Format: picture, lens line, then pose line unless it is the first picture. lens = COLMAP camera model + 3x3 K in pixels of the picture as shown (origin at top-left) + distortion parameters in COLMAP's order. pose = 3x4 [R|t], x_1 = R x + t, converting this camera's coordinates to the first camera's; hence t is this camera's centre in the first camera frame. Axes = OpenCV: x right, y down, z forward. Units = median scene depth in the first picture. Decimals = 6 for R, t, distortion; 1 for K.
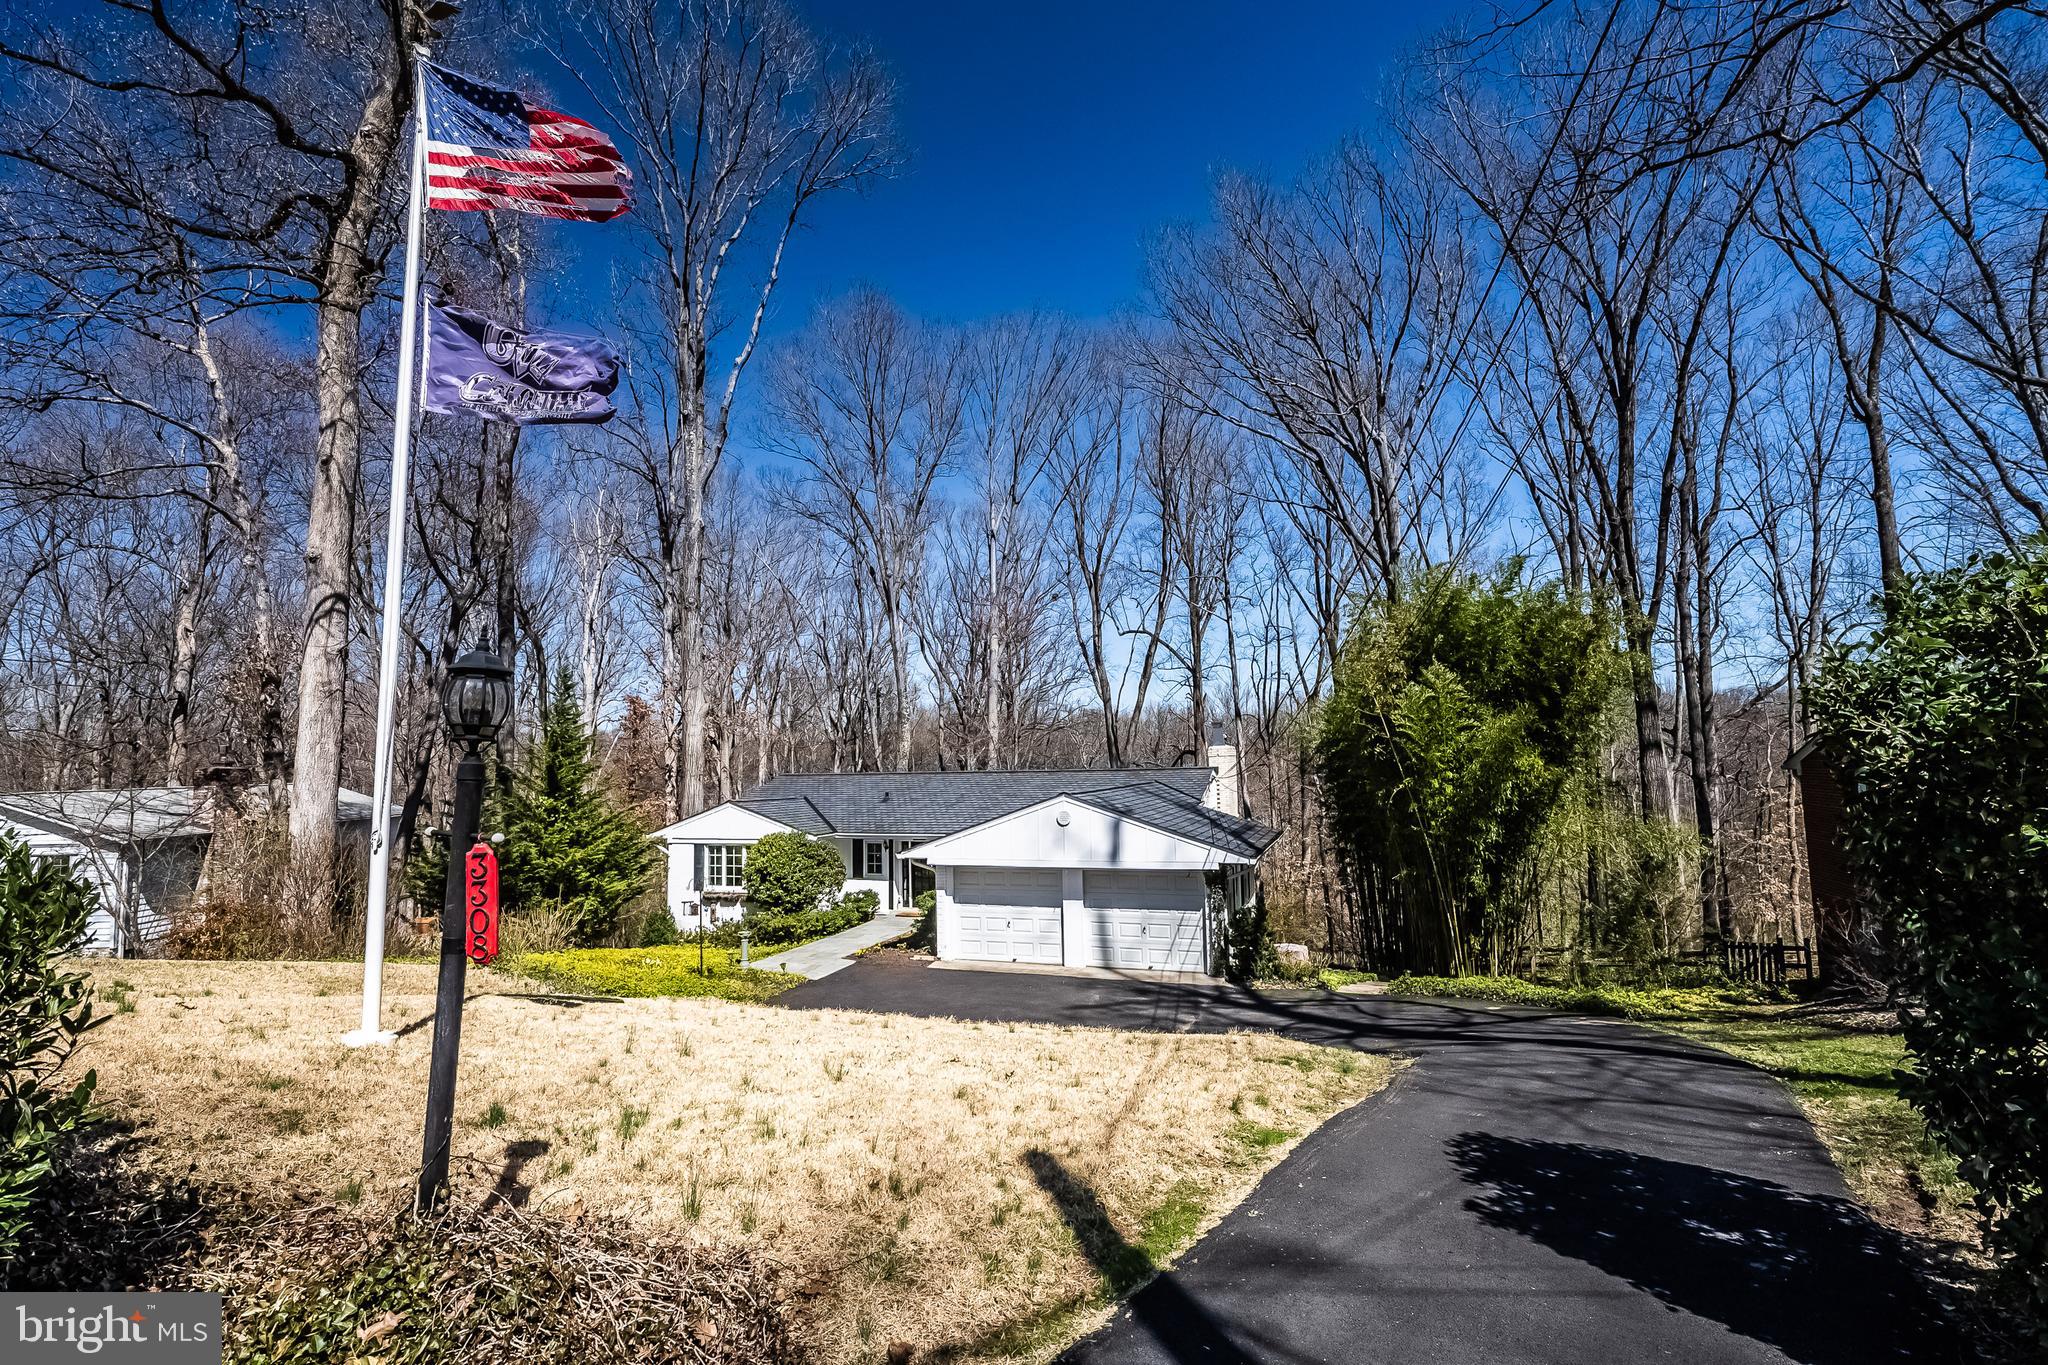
lens RADIAL K [[996.7, 0, 1021.2], [0, 996.7, 676.7], [0, 0, 1]] dist [-0.002142, -0.000055]
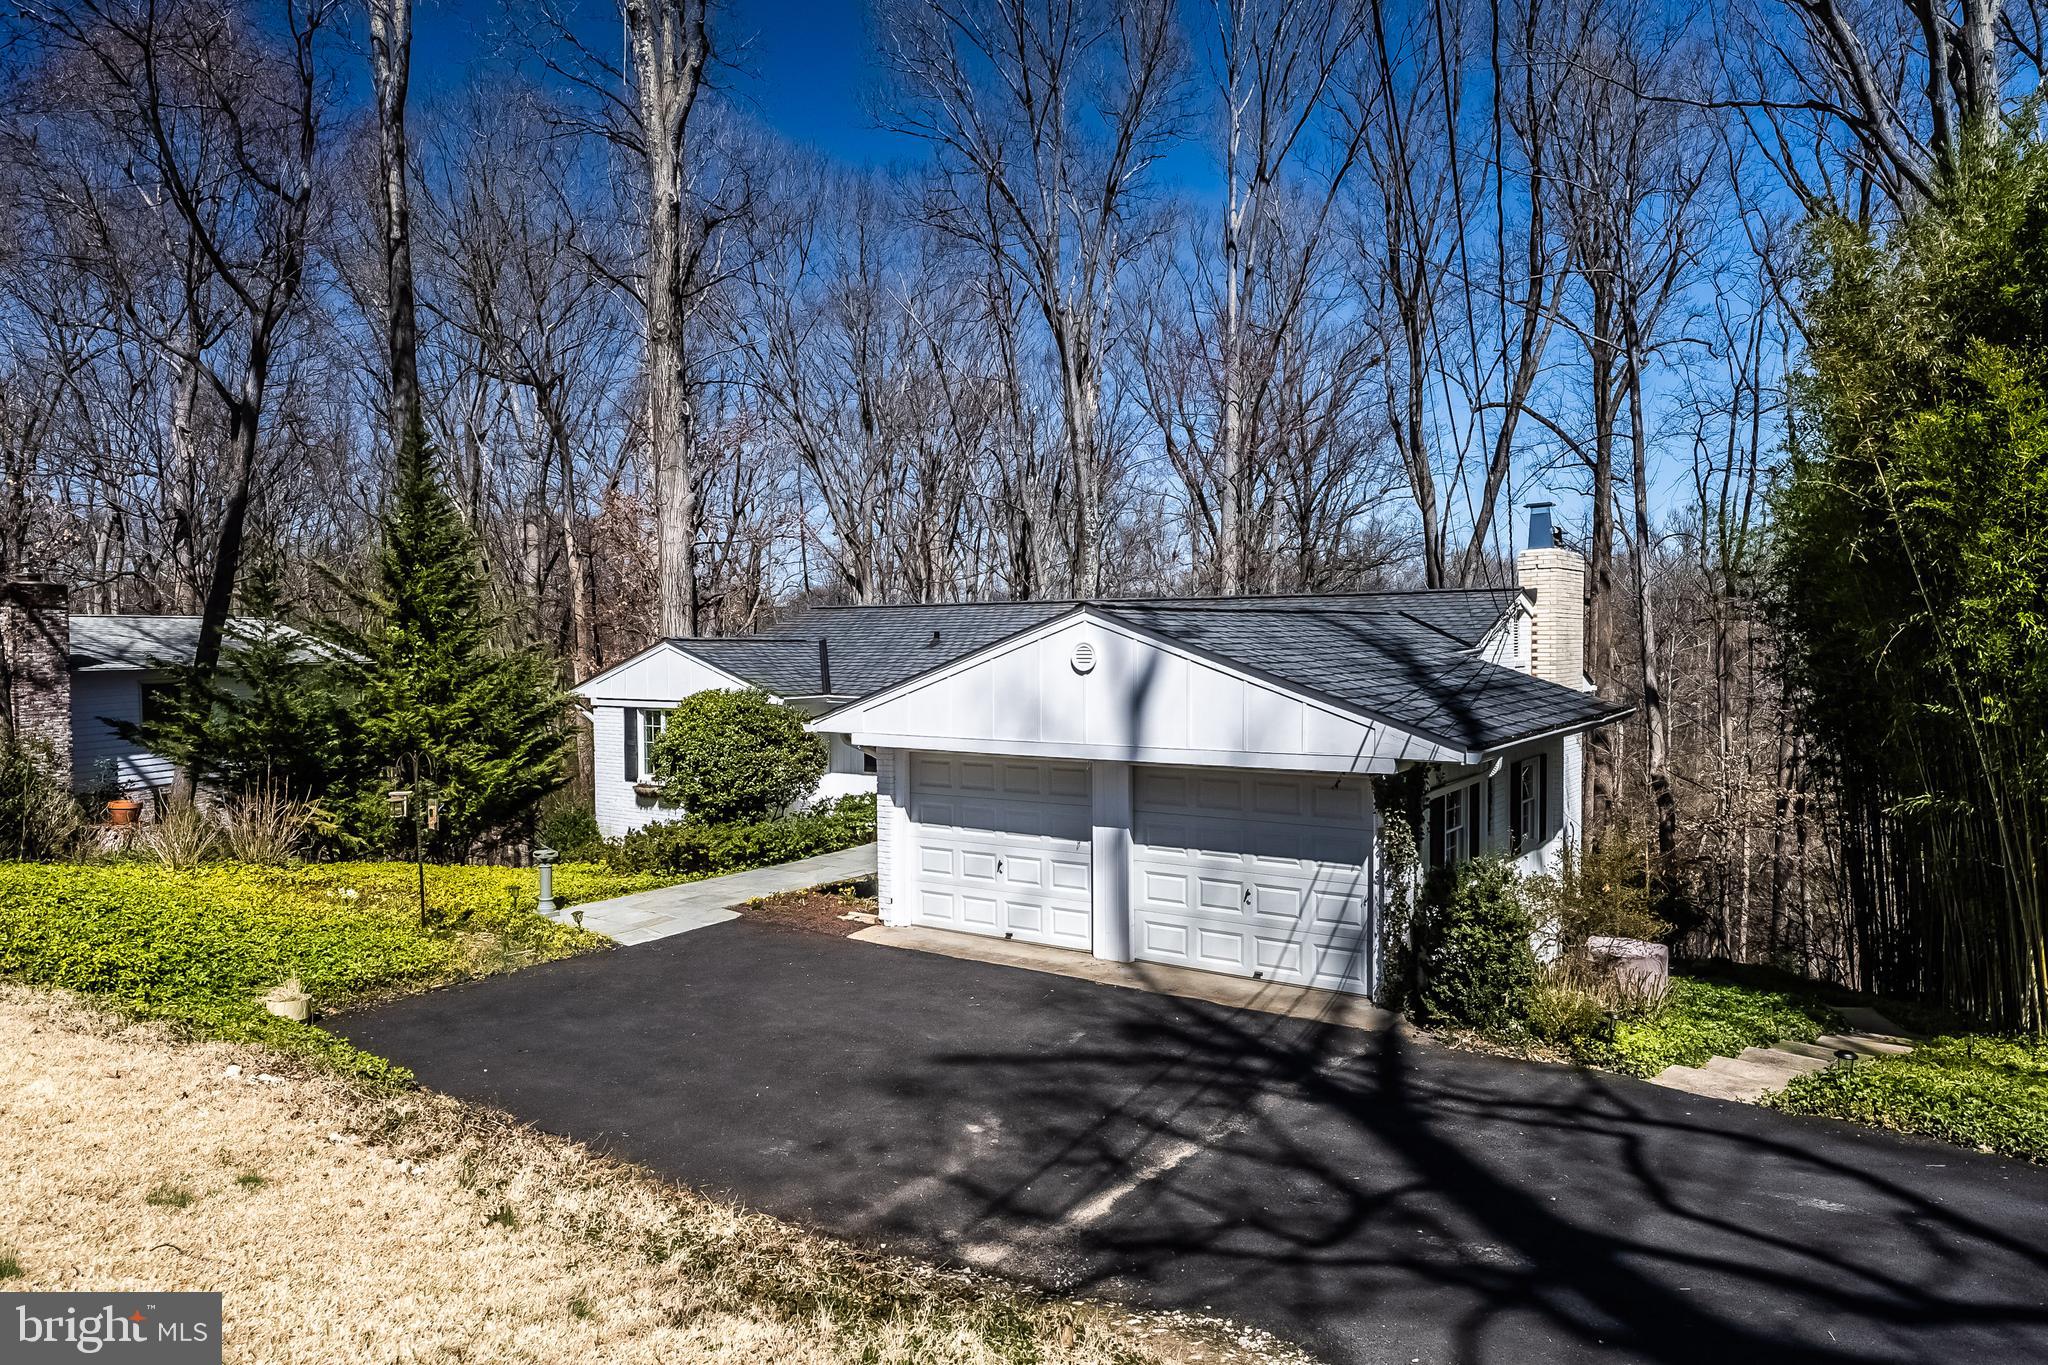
lens RADIAL K [[1323.3, 0, 1021.6], [0, 1323.3, 688.5], [0, 0, 1]] dist [-0.003979, -0.000151]
pose [[0.961239, 0.022883, -0.274764, 0.144044], [0.011139, 0.992514, 0.121626, 0.061071], [0.275490, -0.119972, 0.953788, 0.294805]]
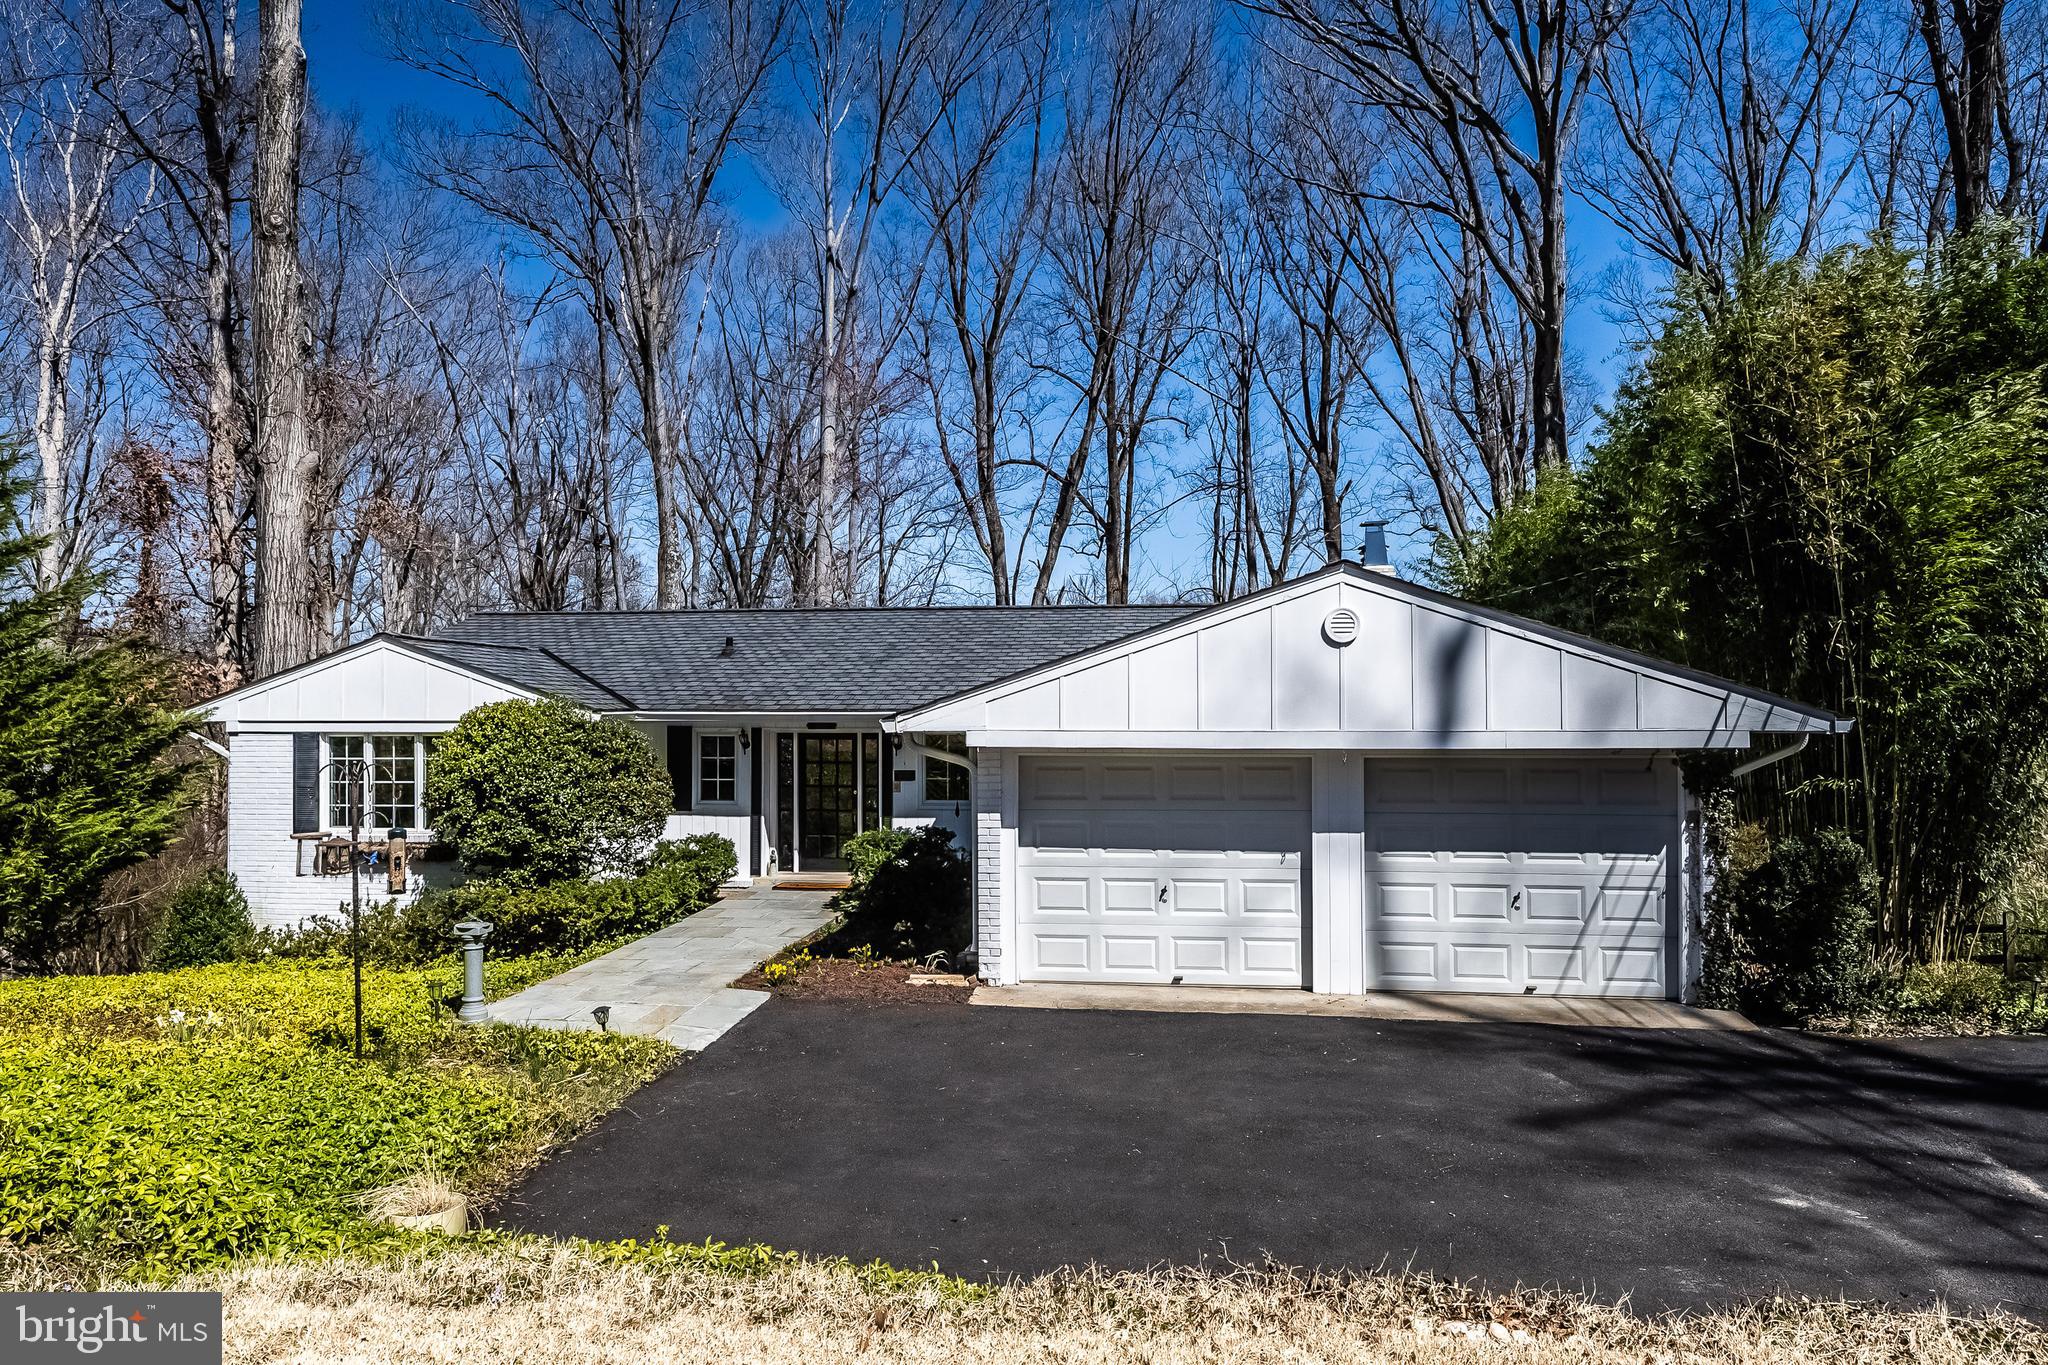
lens RADIAL K [[1316.8, 0, 1018.9], [0, 1316.8, 685.7], [0, 0, 1]] dist [-0.004221, -0.004110]
pose [[0.976964, 0.020012, 0.212464, -0.147666], [-0.034269, 0.997385, 0.063636, 0.104485], [-0.210635, -0.069451, 0.975095, 0.392662]]
